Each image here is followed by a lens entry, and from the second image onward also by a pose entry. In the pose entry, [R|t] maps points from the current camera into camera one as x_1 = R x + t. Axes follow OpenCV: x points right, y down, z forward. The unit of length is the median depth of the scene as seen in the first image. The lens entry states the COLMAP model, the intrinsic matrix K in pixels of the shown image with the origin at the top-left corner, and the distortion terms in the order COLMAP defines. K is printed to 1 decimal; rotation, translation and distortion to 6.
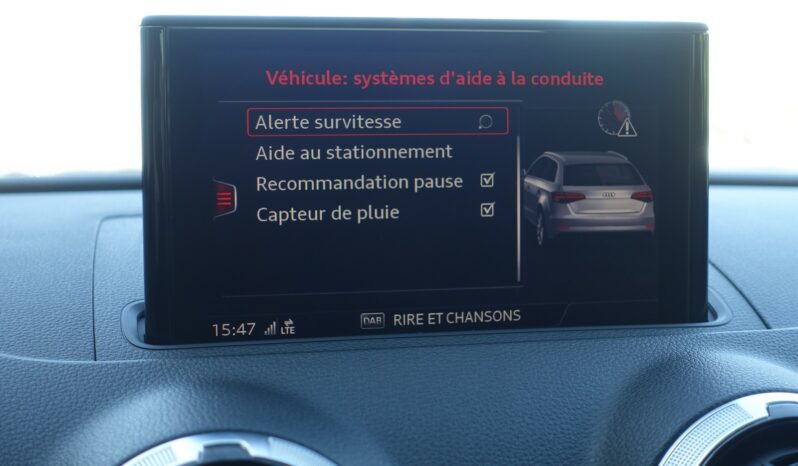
lens RADIAL K [[1337.5, 0, 395.3], [0, 1337.5, 227.7], [0, 0, 1]] dist [-0.064066, 0.000000]
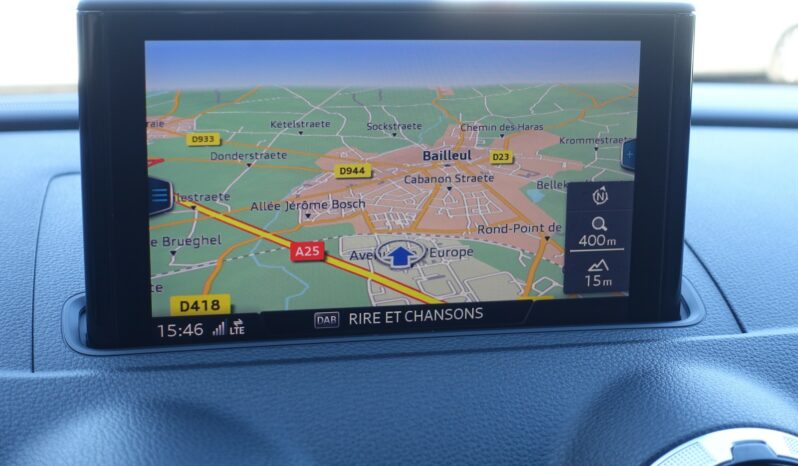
lens RADIAL K [[1337.5, 0, 393.5], [0, 1337.5, 235.4], [0, 0, 1]] dist [-0.064066, 0.000000]
pose [[0.999825, 0.018289, 0.004020, 0.027035], [-0.018668, 0.990344, 0.137370, -0.128372], [-0.001469, -0.137421, 0.990512, 0.067431]]
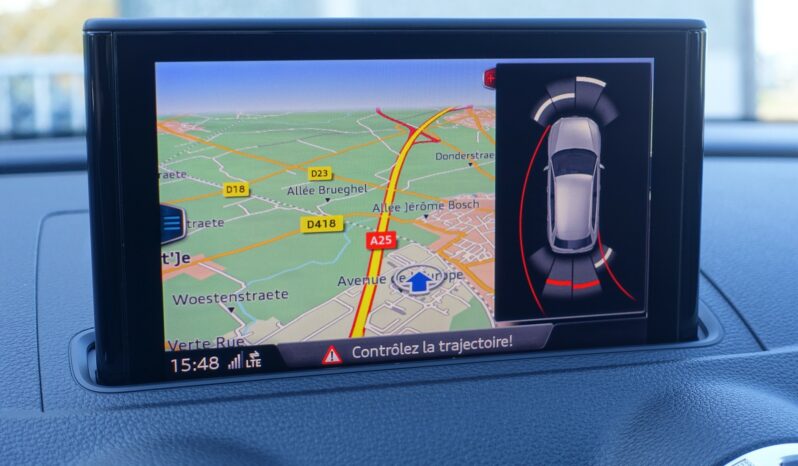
lens RADIAL K [[1267.5, 0, 404.7], [0, 1267.5, 237.3], [0, 0, 1]] dist [-0.066200, 0.000000]
pose [[0.997827, -0.006440, 0.065569, -0.034721], [0.000413, 0.995802, 0.091530, -0.092128], [-0.065883, -0.091304, 0.993641, 0.143933]]
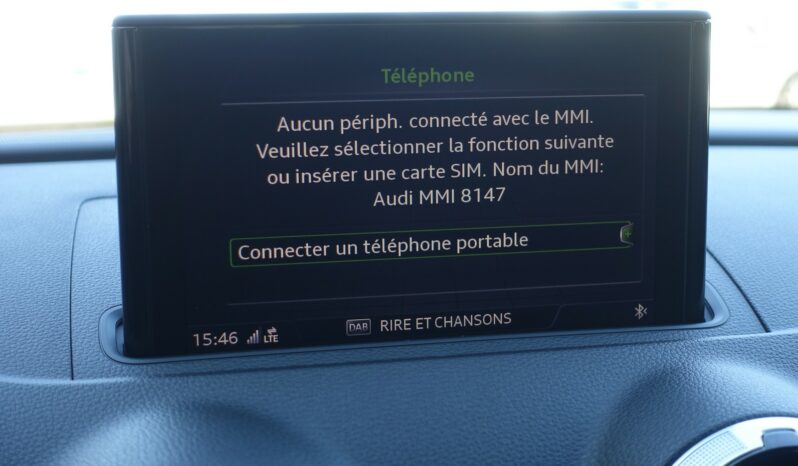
lens RADIAL K [[1337.5, 0, 397.3], [0, 1337.5, 234.6], [0, 0, 1]] dist [-0.064066, 0.000000]
pose [[0.999996, -0.002647, 0.000000, 0.012003], [0.002636, 0.995651, 0.093119, -0.092222], [-0.000246, -0.093119, 0.995655, 0.041365]]
